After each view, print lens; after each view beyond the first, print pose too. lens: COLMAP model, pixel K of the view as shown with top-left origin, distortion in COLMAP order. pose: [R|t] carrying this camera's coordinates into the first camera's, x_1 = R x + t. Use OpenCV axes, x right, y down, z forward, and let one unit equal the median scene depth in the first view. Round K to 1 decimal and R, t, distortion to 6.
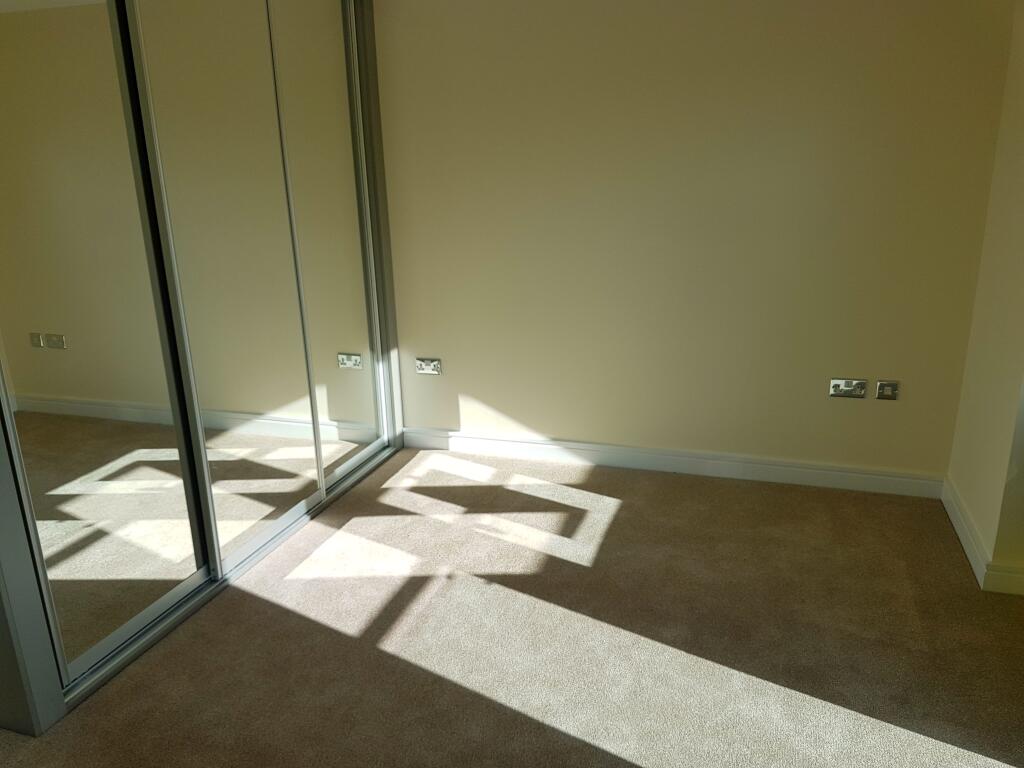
lens RADIAL K [[778.2, 0, 512.0], [0, 778.2, 384.0], [0, 0, 1]] dist [0.001634, -0.000775]
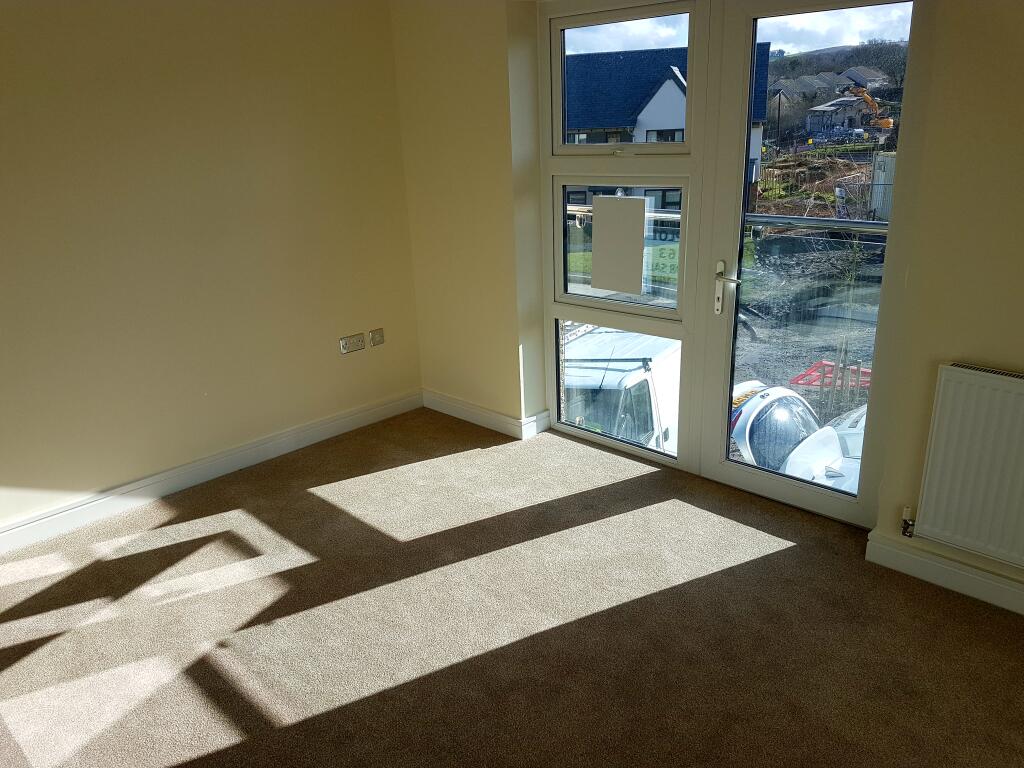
lens RADIAL K [[778.2, 0, 512.0], [0, 778.2, 384.0], [0, 0, 1]] dist [0.001634, -0.000775]
pose [[0.464291, -0.283983, 0.838920, -0.474083], [0.267299, 0.947964, 0.172962, -0.075826], [-0.844384, 0.143938, 0.516040, 0.194673]]
